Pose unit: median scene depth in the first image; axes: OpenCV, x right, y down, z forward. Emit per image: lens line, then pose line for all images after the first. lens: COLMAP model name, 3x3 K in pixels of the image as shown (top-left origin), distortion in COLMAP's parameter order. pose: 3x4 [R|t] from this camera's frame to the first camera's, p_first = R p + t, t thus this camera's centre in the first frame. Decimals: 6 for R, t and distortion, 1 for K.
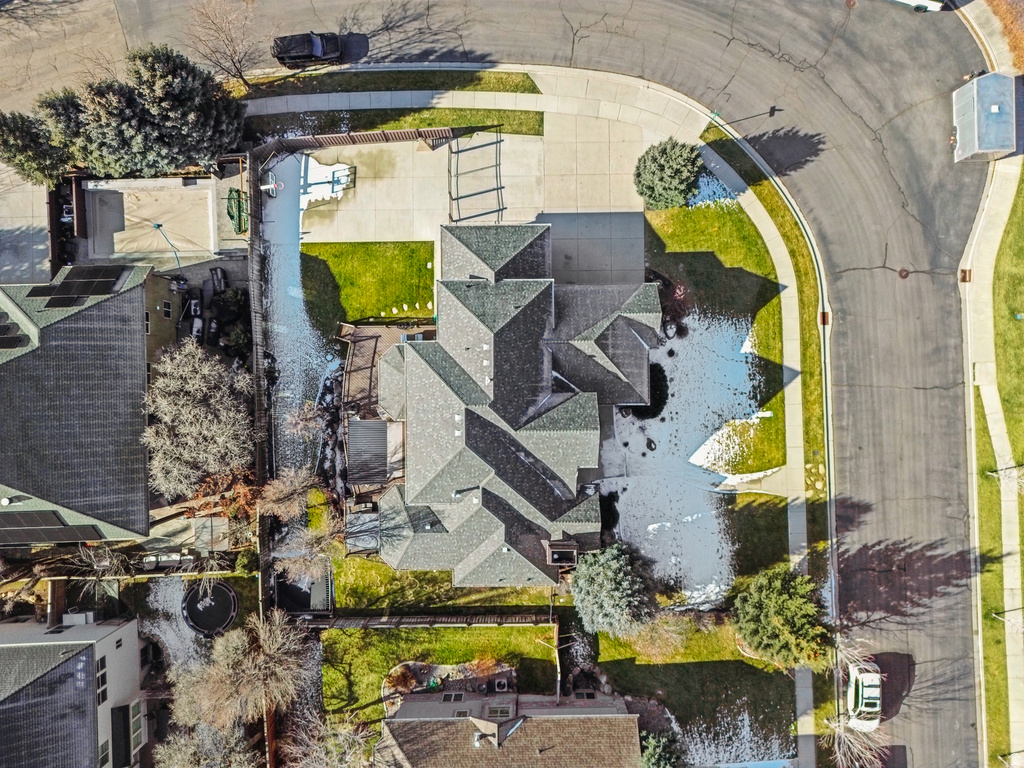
lens RADIAL K [[719.4, 0, 515.9], [0, 719.4, 383.8], [0, 0, 1]] dist [0.066927, -0.055956]
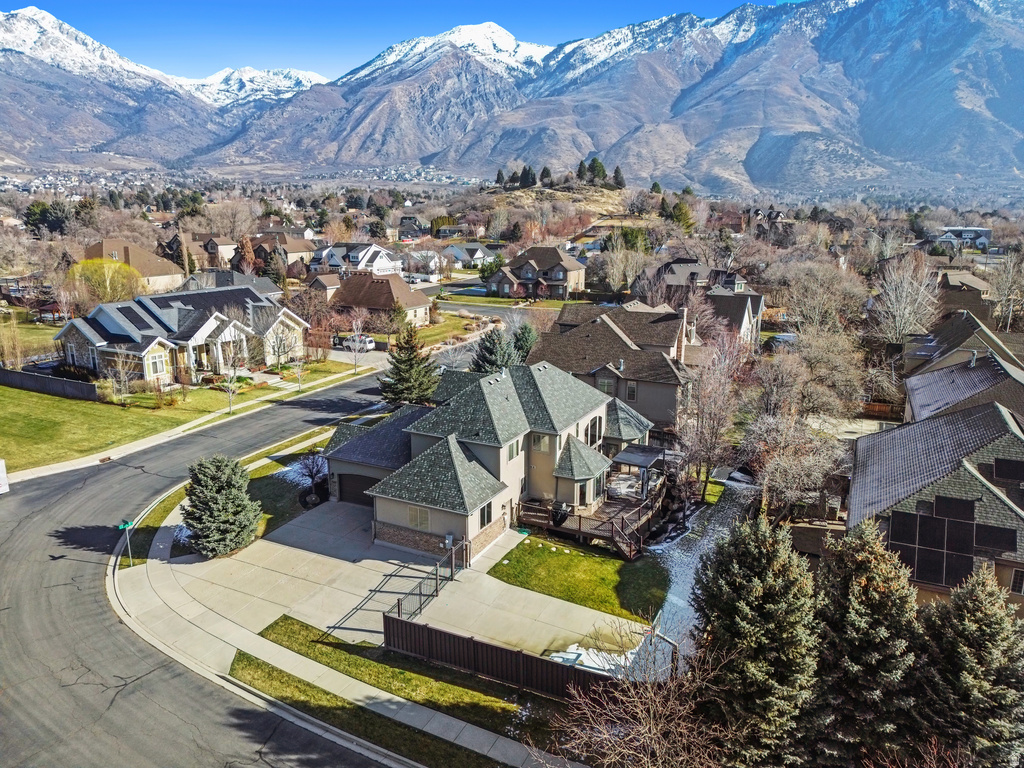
lens RADIAL K [[719.4, 0, 518.2], [0, 719.4, 379.6], [0, 0, 1]] dist [0.066927, -0.055956]
pose [[-0.888759, -0.099056, 0.447544, -0.485310], [0.458373, -0.195078, 0.867086, -0.837995], [0.001416, 0.975773, 0.218782, 0.621469]]
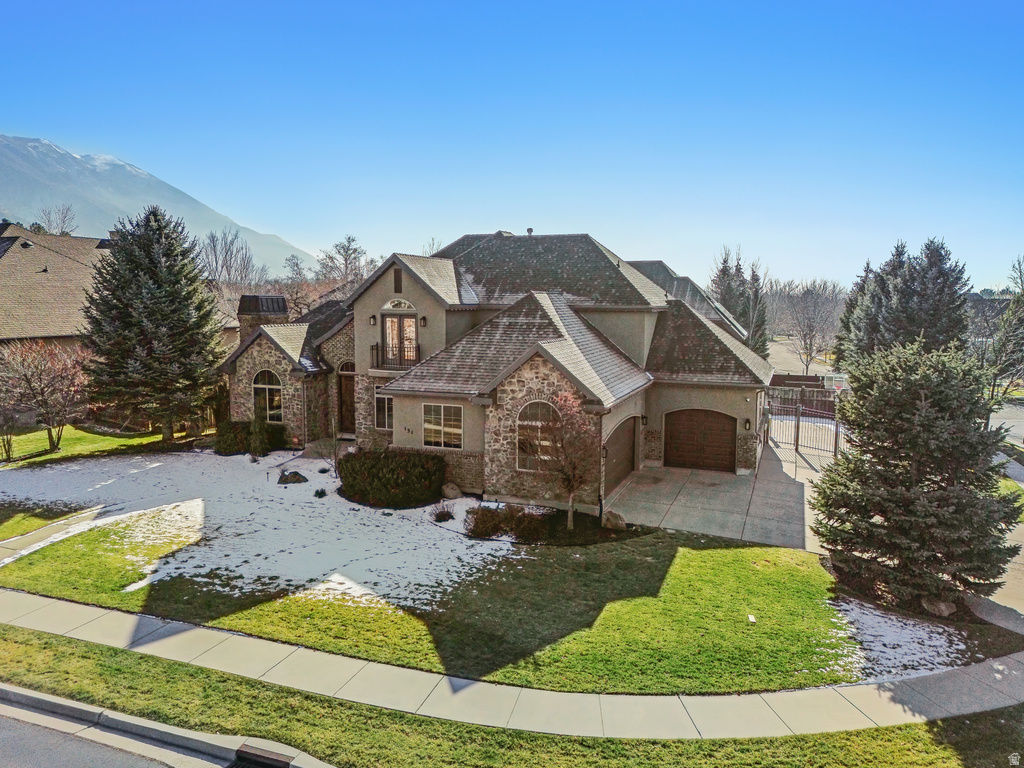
lens RADIAL K [[719.4, 0, 518.8], [0, 719.4, 397.4], [0, 0, 1]] dist [0.066927, -0.055956]
pose [[-0.356814, 0.138498, -0.923852, 0.574399], [-0.934165, -0.048282, 0.353559, -0.226526], [0.004361, 0.989185, 0.146608, 0.872403]]
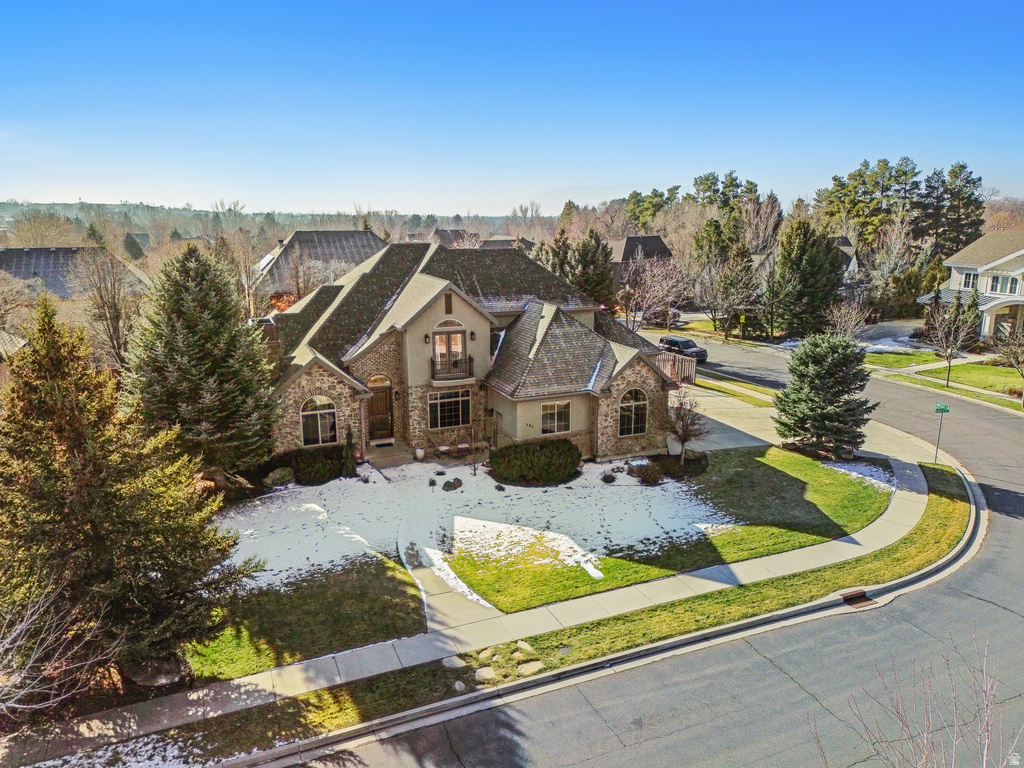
lens RADIAL K [[719.4, 0, 515.2], [0, 719.4, 379.2], [0, 0, 1]] dist [0.066927, -0.055956]
pose [[0.378734, 0.220323, -0.898898, 0.707353], [-0.925501, 0.093170, -0.367106, 0.242234], [0.002869, 0.970967, 0.239196, 0.776520]]
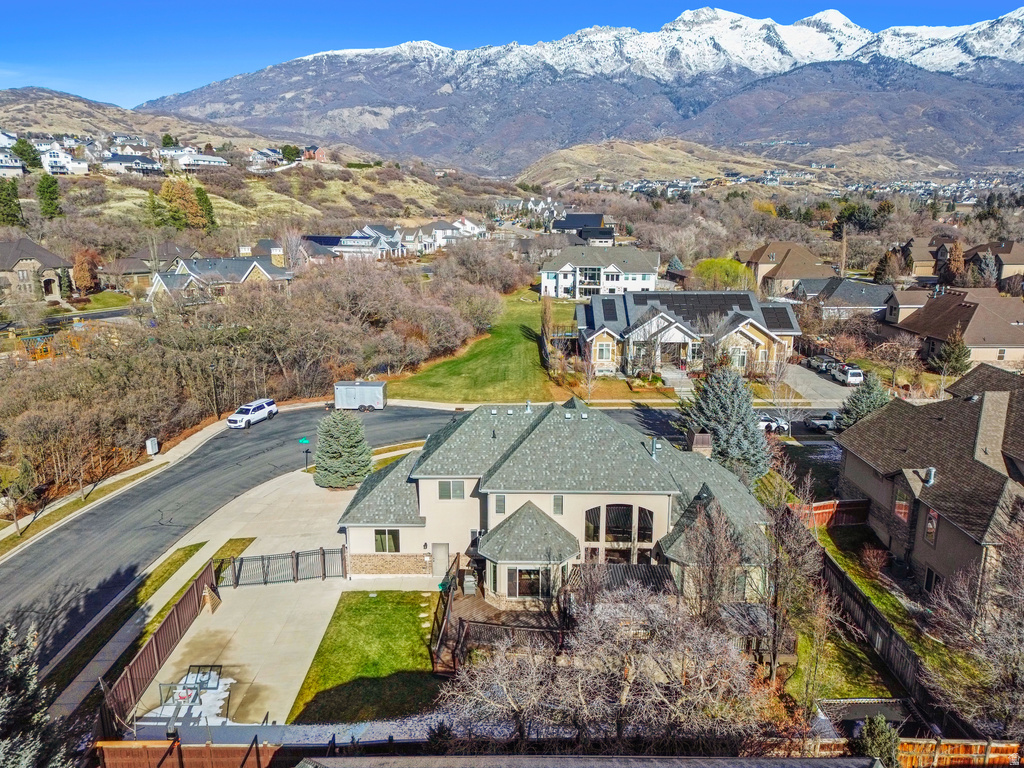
lens RADIAL K [[719.4, 0, 516.3], [0, 719.4, 377.9], [0, 0, 1]] dist [0.066927, -0.055956]
pose [[0.020183, -0.216981, 0.975967, -0.816451], [0.999760, 0.012733, -0.017845, -0.003325], [-0.008556, 0.976093, 0.217185, 0.615805]]
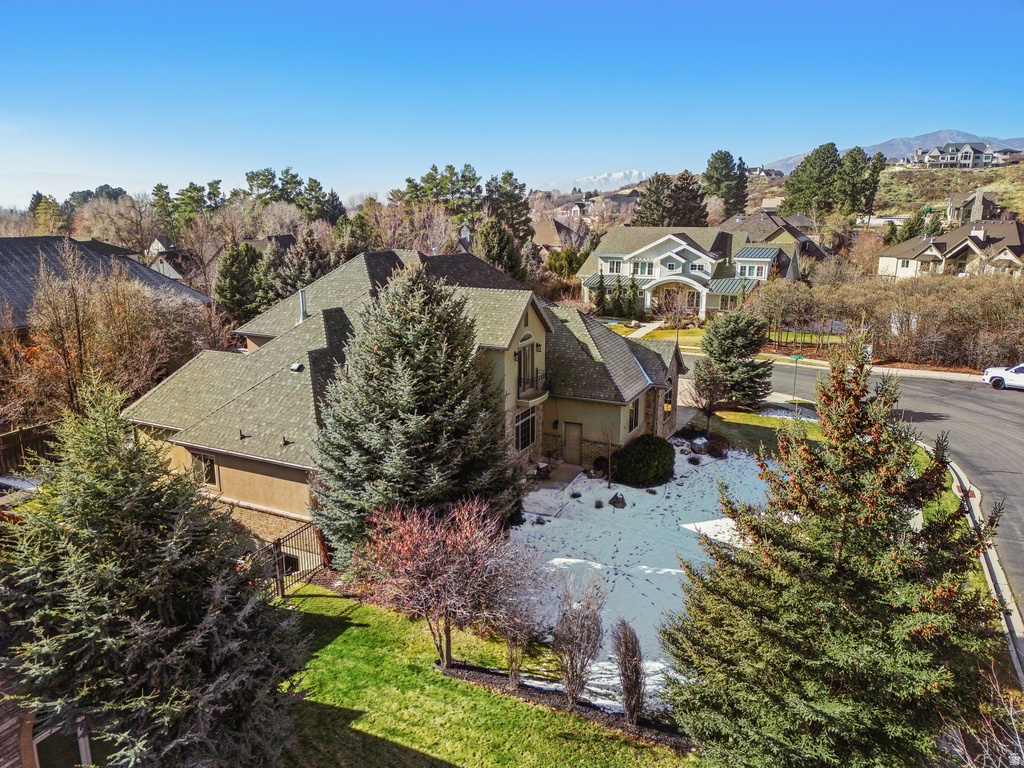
lens RADIAL K [[719.4, 0, 508.8], [0, 719.4, 379.6], [0, 0, 1]] dist [0.066927, -0.055956]
pose [[0.890483, 0.117495, -0.439586, 0.344238], [-0.454951, 0.213495, -0.864546, 0.580719], [-0.007730, 0.969853, 0.243568, 0.771015]]
